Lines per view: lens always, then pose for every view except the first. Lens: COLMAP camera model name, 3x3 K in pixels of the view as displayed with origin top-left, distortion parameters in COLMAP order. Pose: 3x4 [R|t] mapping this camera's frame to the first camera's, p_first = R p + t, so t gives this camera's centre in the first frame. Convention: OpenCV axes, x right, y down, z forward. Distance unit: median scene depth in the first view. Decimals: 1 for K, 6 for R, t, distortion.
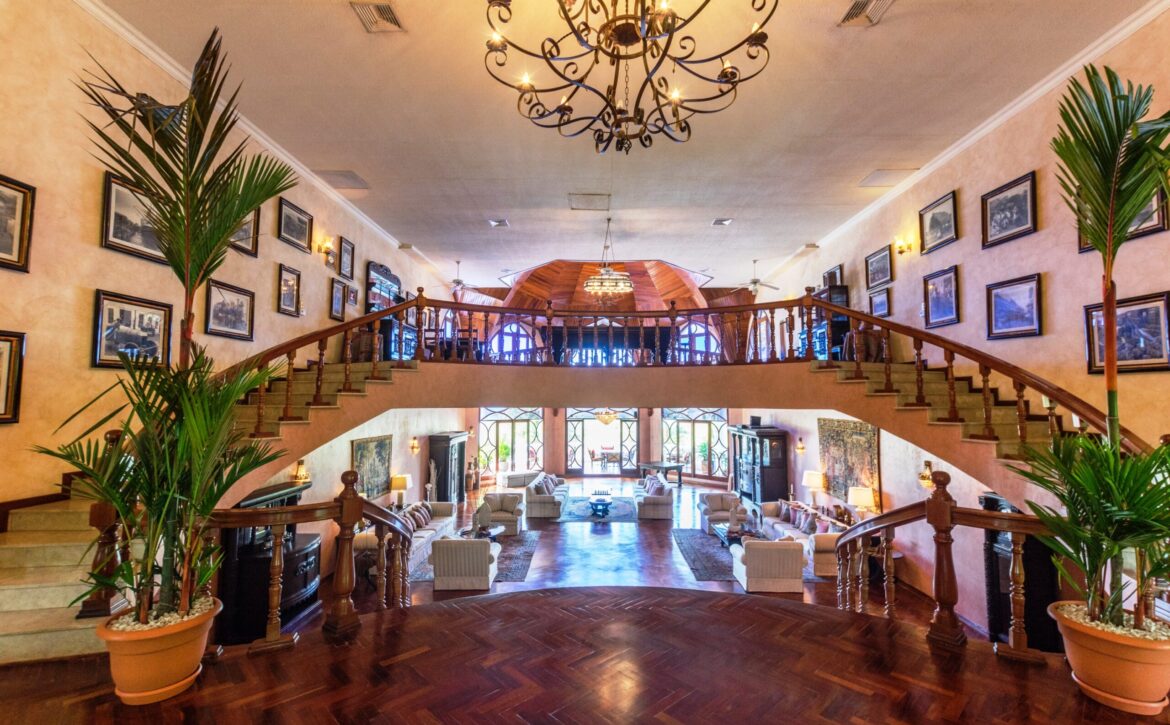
lens RADIAL K [[501.9, 0, 585.0], [0, 501.9, 362.5], [0, 0, 1]] dist [0.000638, -0.000009]
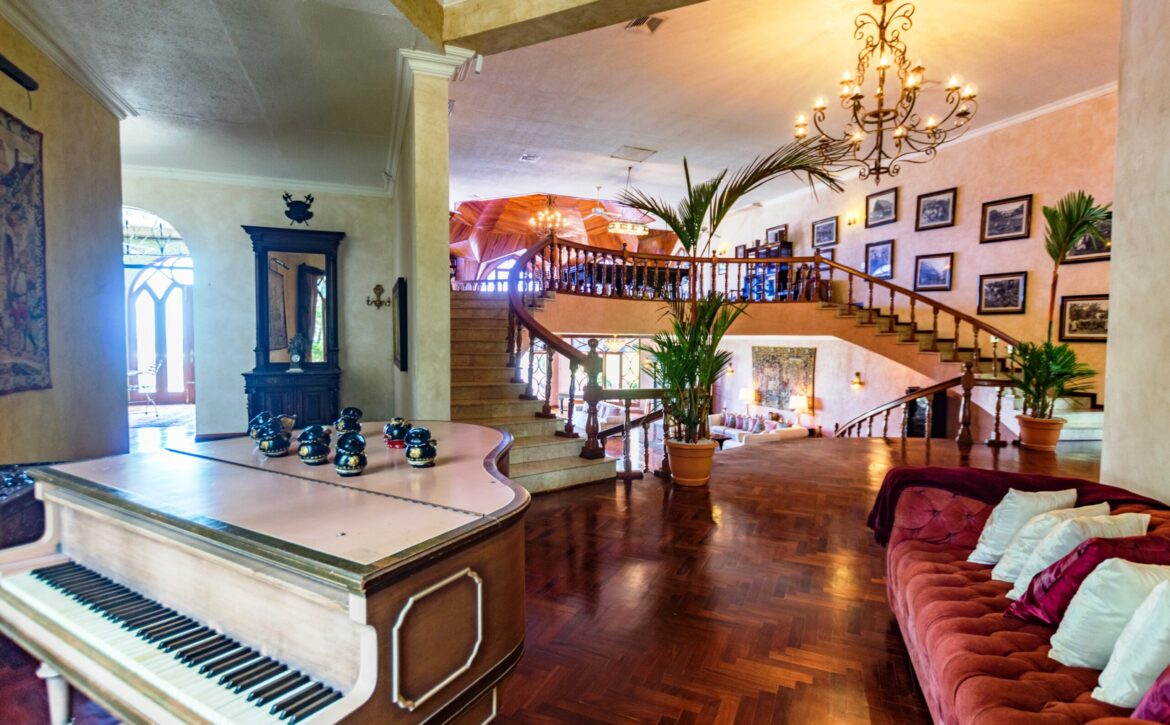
lens RADIAL K [[568.5, 0, 585.0], [0, 568.5, 362.5], [0, 0, 1]] dist [0.003109, 0.000424]
pose [[0.925424, -0.013985, 0.378676, -0.609281], [-0.031176, 0.993121, 0.112868, 0.004936], [-0.377649, -0.116256, 0.918622, -0.197403]]
